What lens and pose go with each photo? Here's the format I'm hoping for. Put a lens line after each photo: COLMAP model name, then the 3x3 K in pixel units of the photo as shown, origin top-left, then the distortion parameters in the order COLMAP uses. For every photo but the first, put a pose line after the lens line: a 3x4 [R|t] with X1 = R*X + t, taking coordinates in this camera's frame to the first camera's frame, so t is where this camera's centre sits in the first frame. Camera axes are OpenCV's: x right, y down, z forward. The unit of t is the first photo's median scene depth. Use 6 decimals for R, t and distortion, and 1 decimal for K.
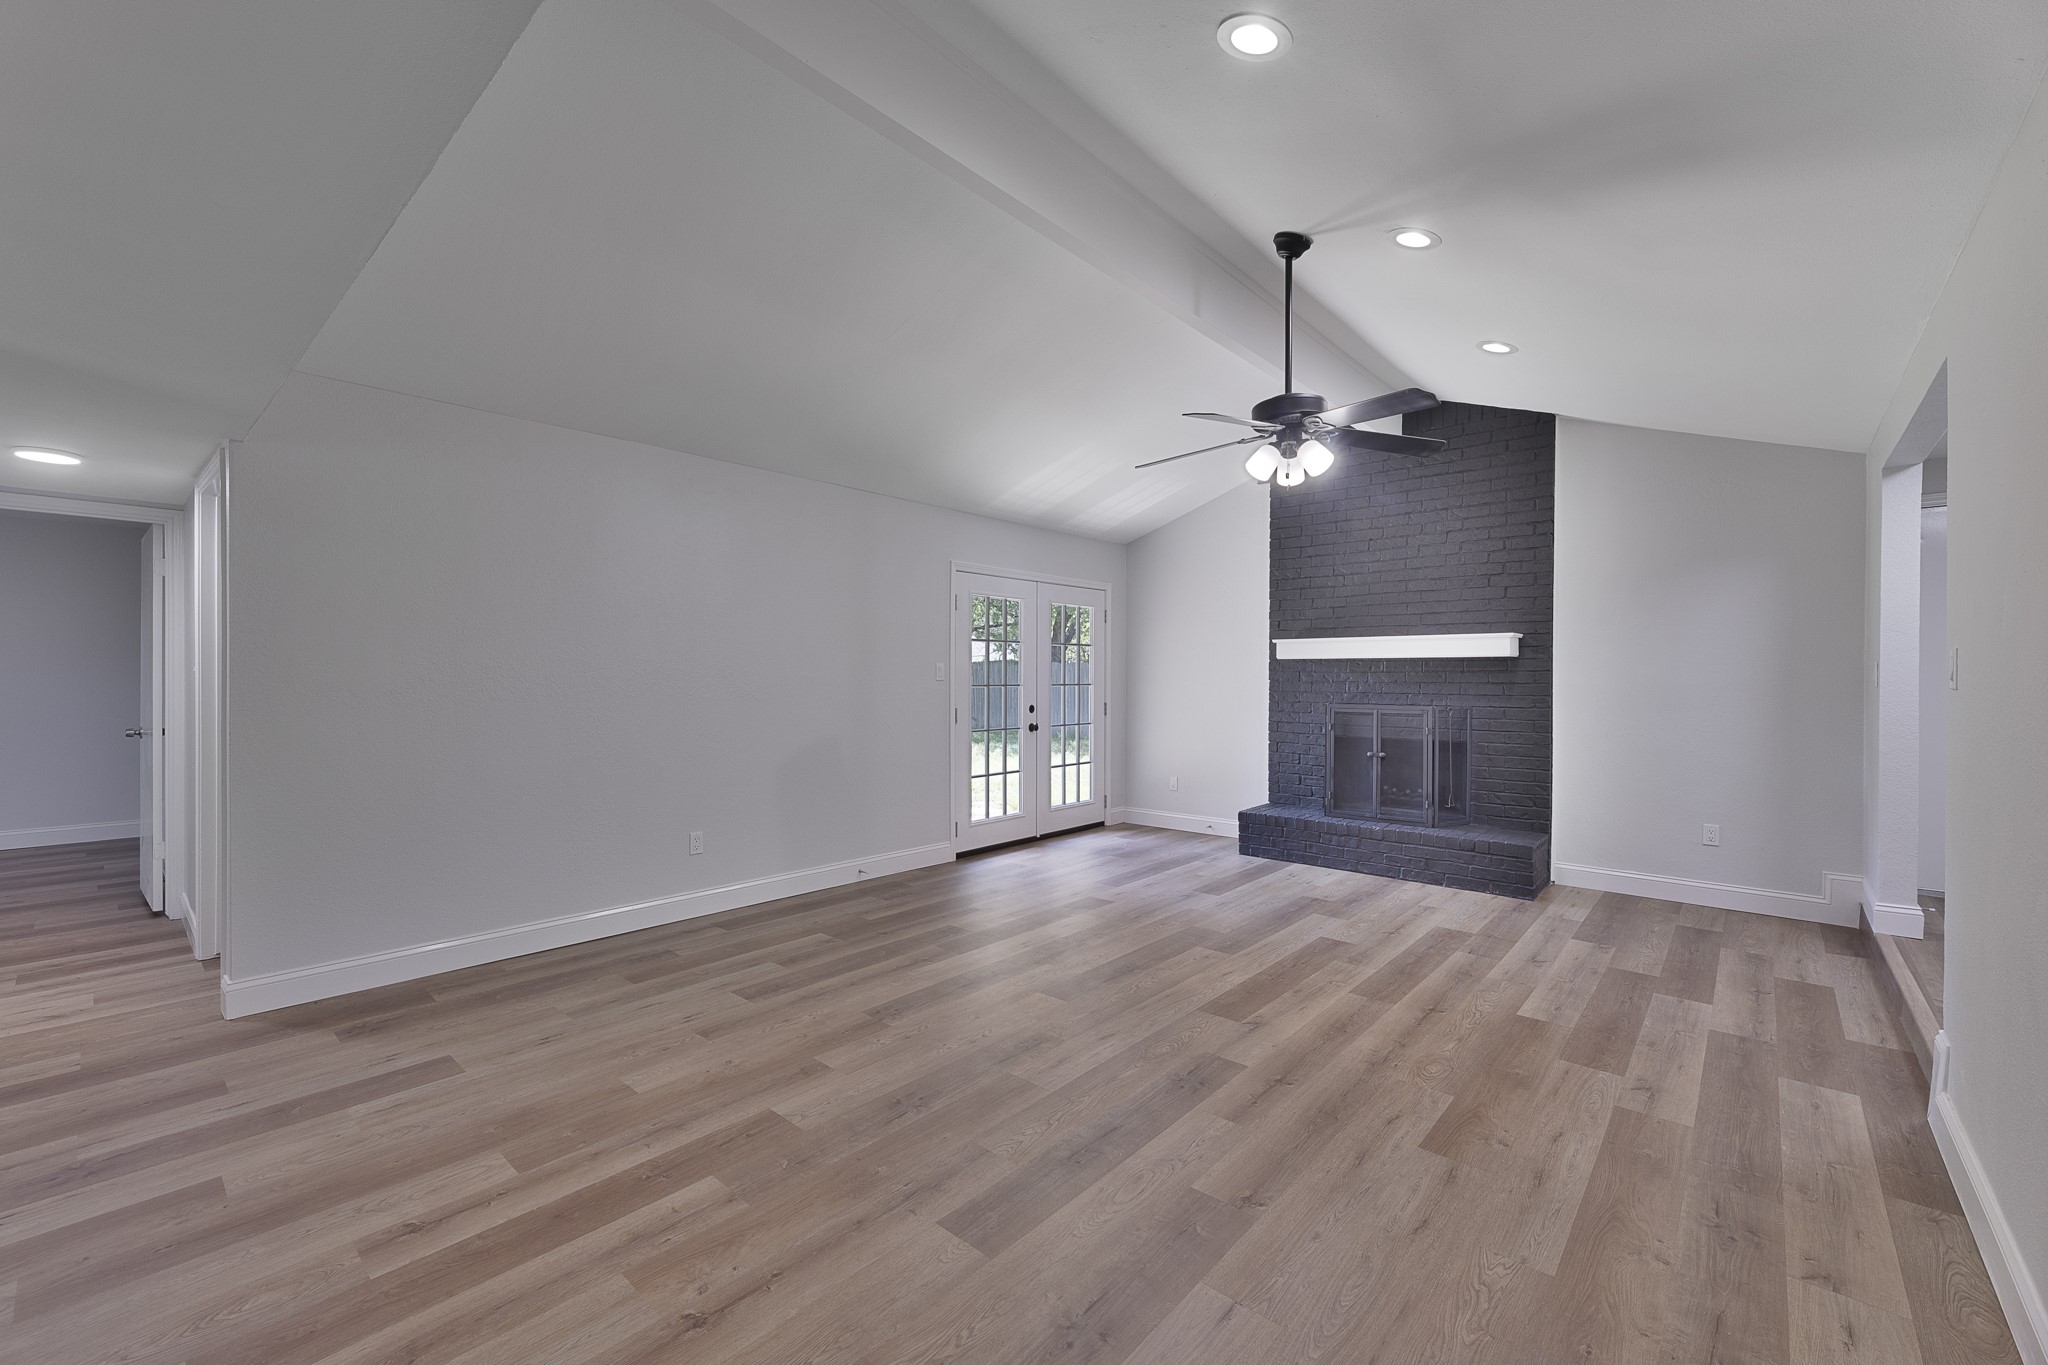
lens RADIAL K [[829.1, 0, 1016.2], [0, 829.1, 683.9], [0, 0, 1]] dist [-0.000422, 0.001038]
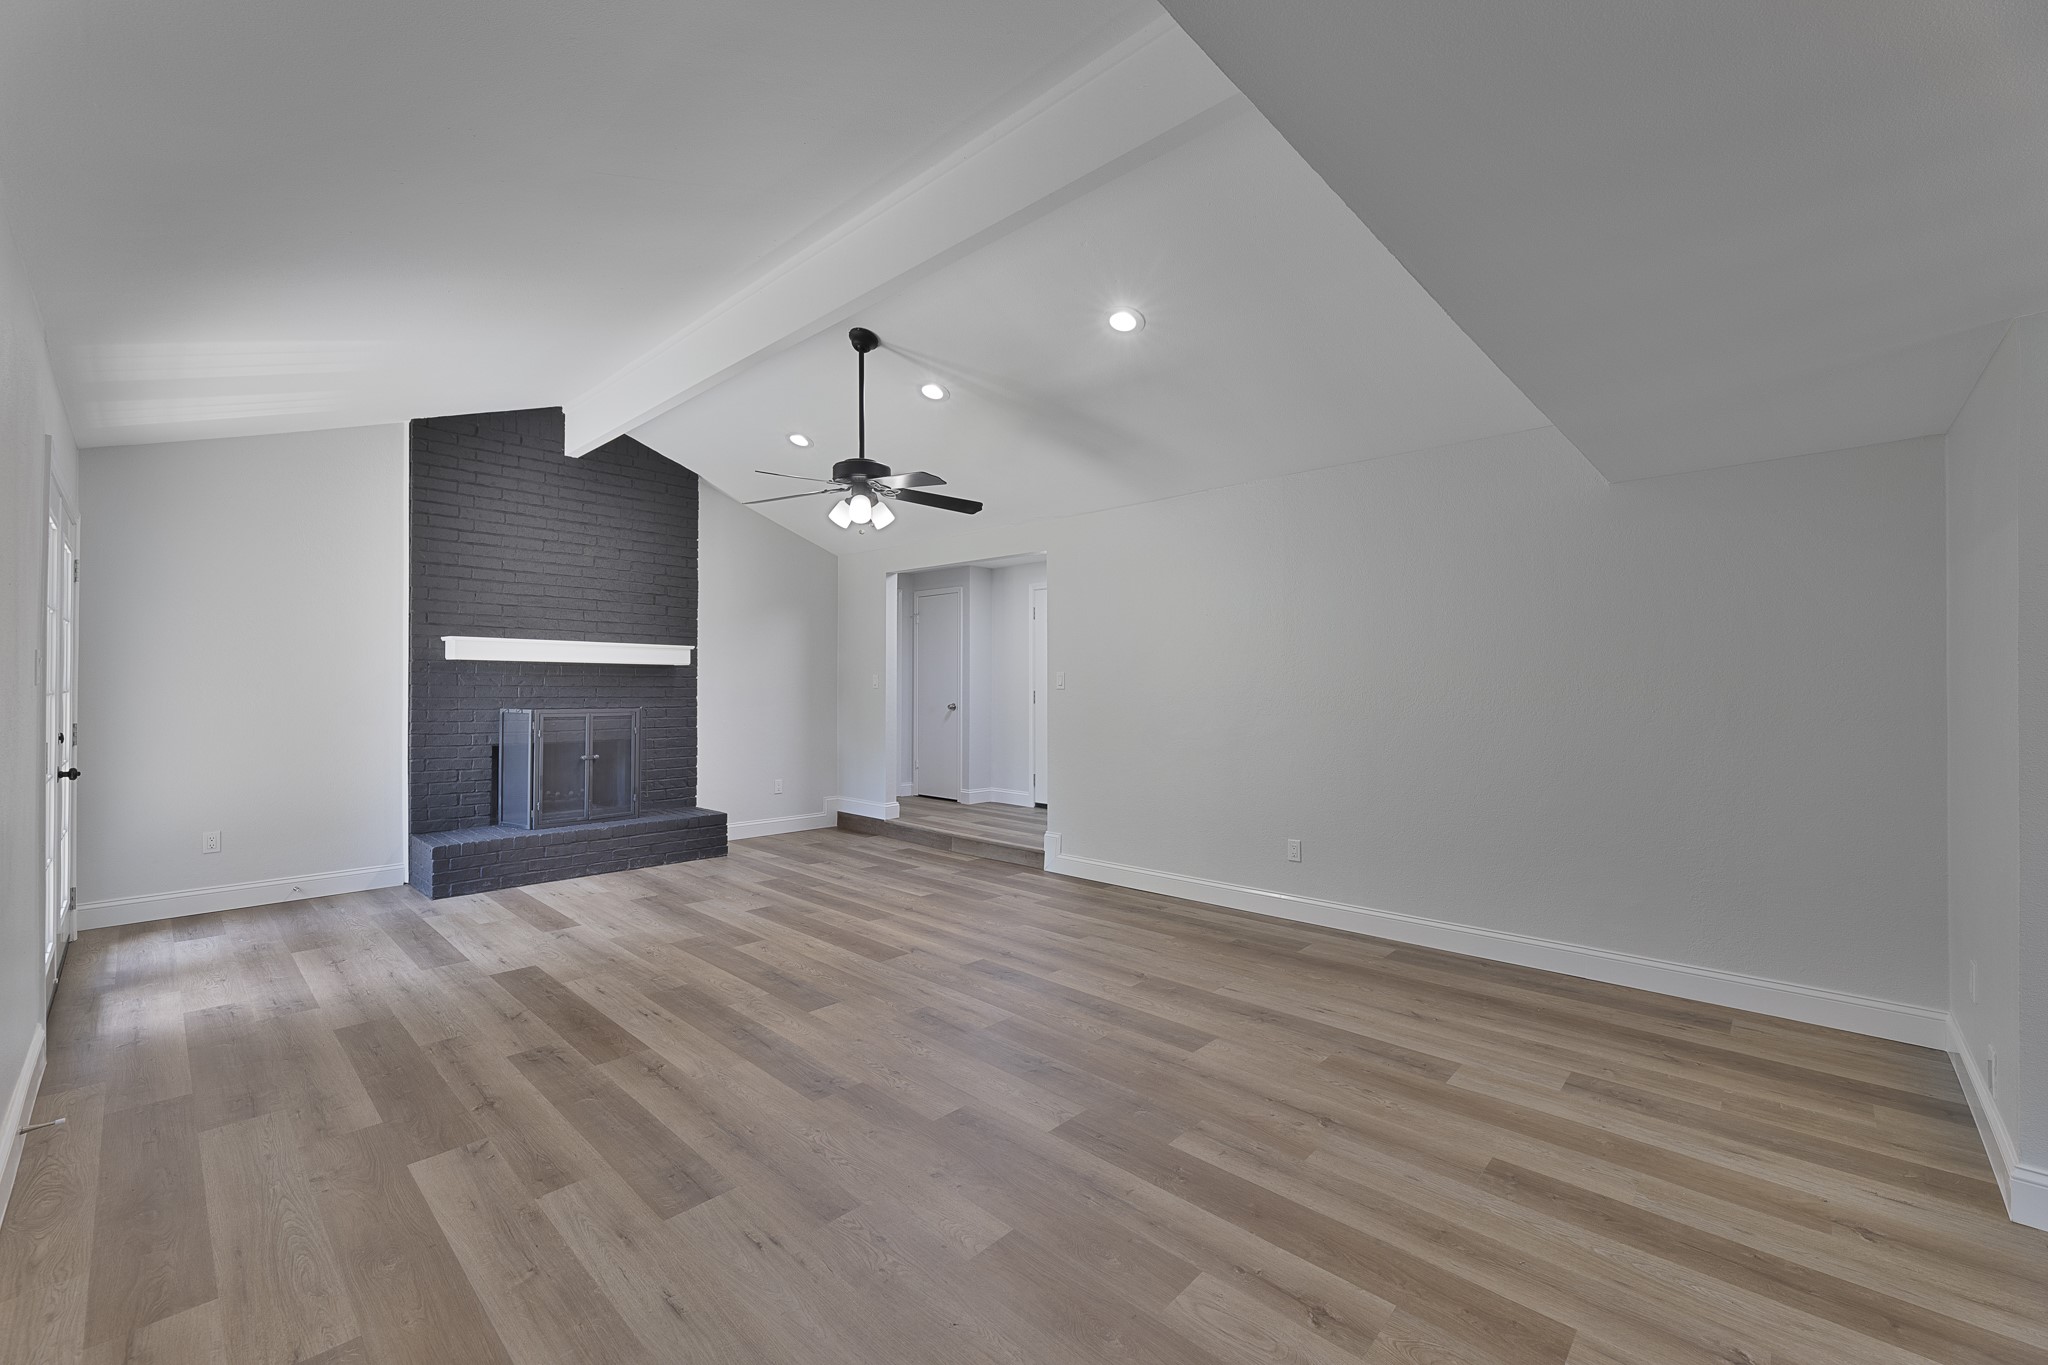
lens RADIAL K [[829.1, 0, 1004.0], [0, 829.1, 682.4], [0, 0, 1]] dist [-0.000422, 0.001038]
pose [[0.036866, 0.003398, 0.999314, -0.823543], [0.002493, 0.999991, -0.003492, -0.002922], [-0.999317, 0.002620, 0.036857, 0.663256]]
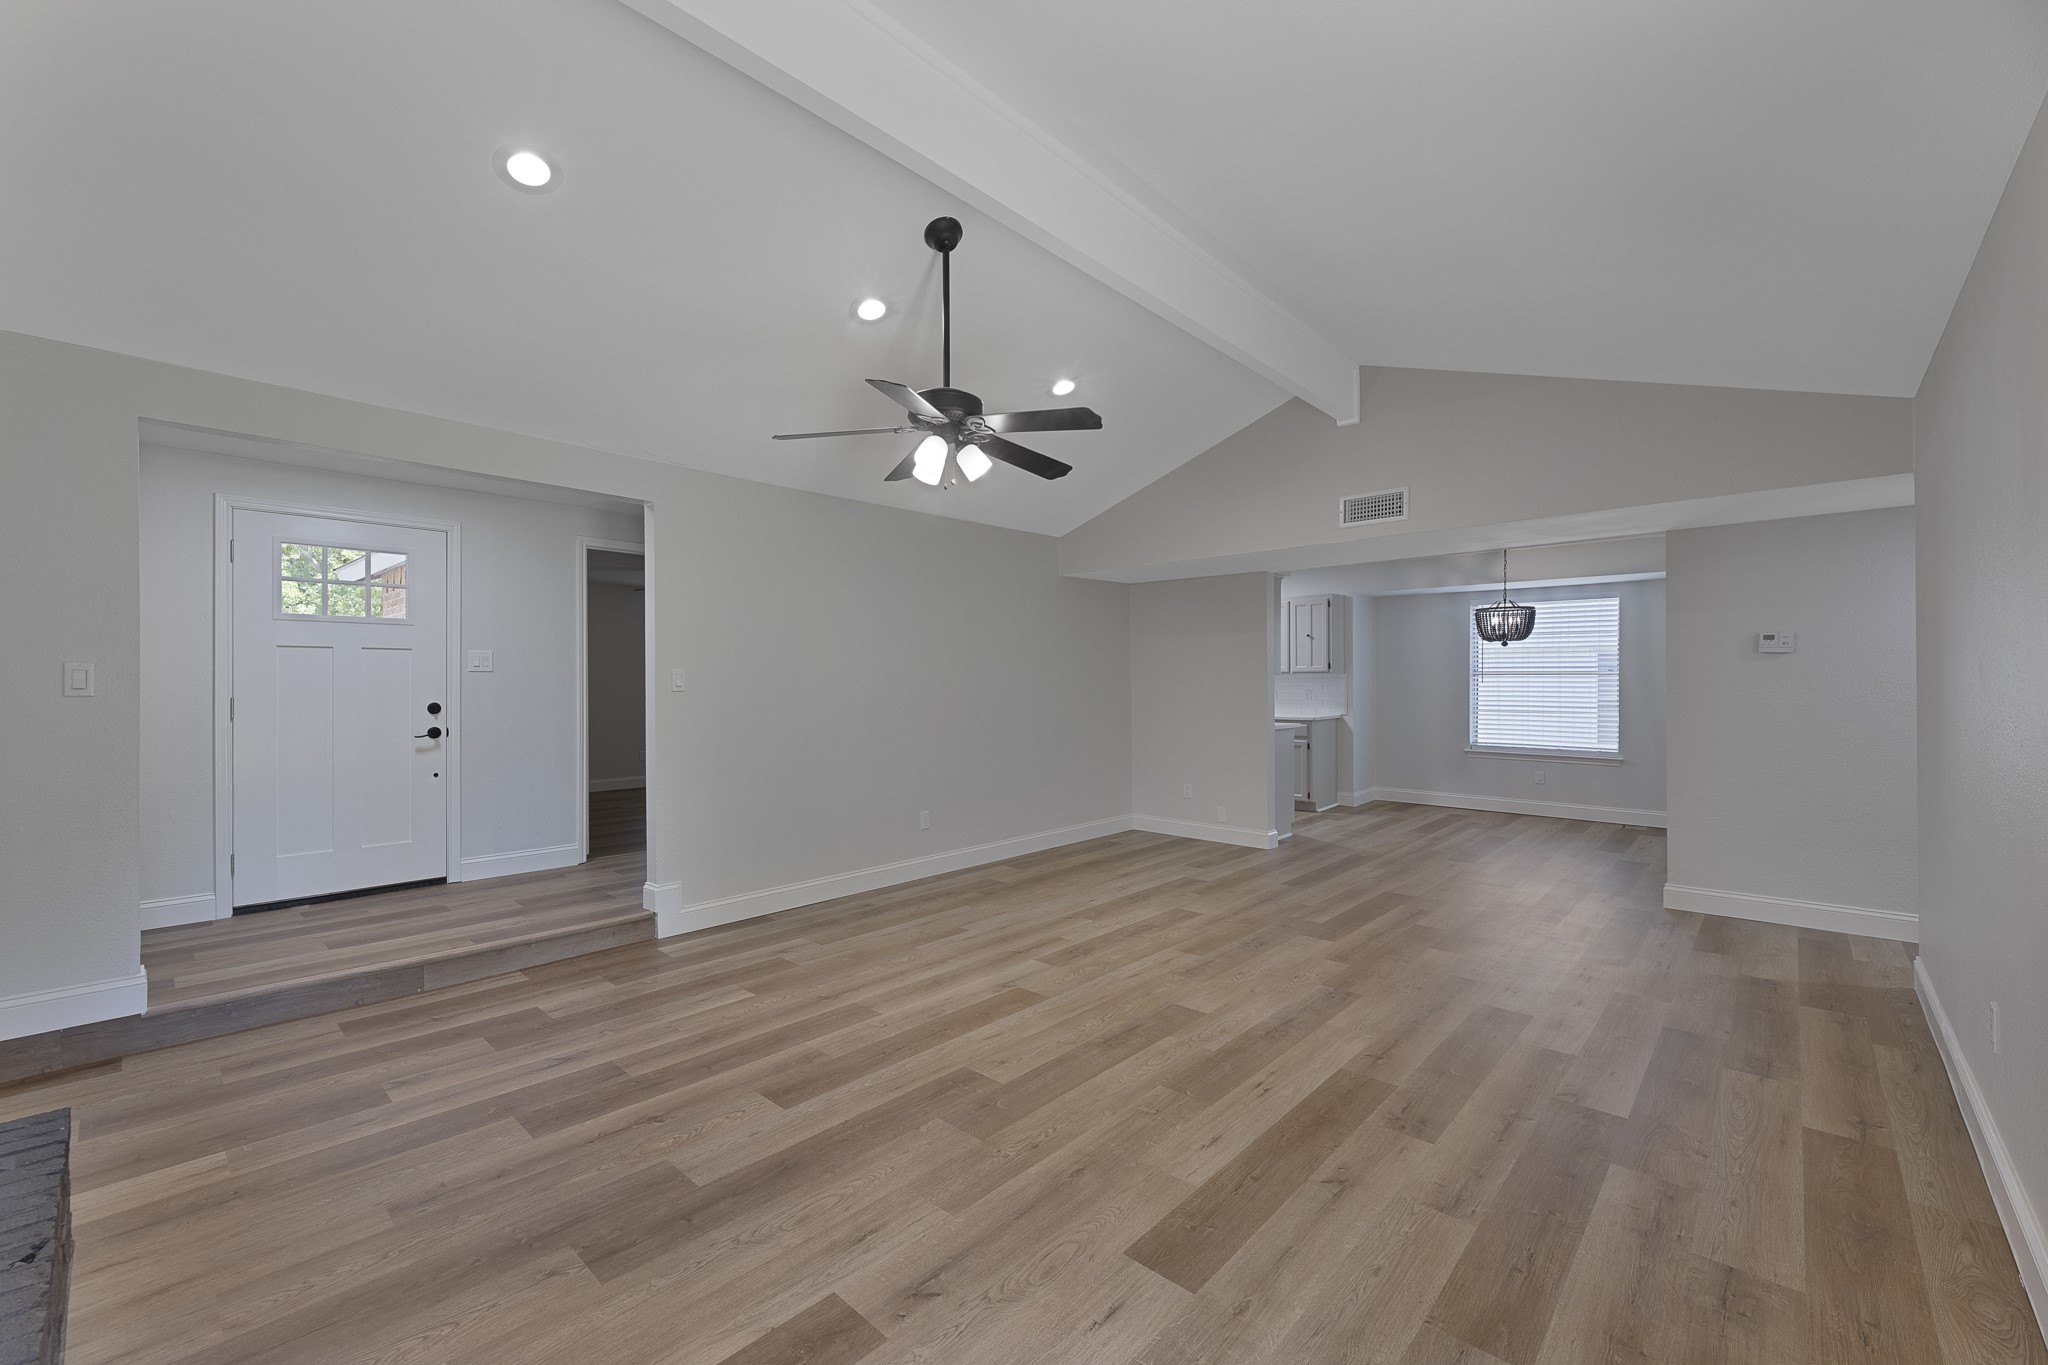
lens RADIAL K [[829.1, 0, 1014.0], [0, 829.1, 680.9], [0, 0, 1]] dist [-0.000422, 0.001038]
pose [[-0.999732, -0.000365, 0.023132, 0.204521], [-0.000355, 1.000000, 0.000432, -0.011371], [-0.023132, 0.000424, -0.999732, 1.760260]]
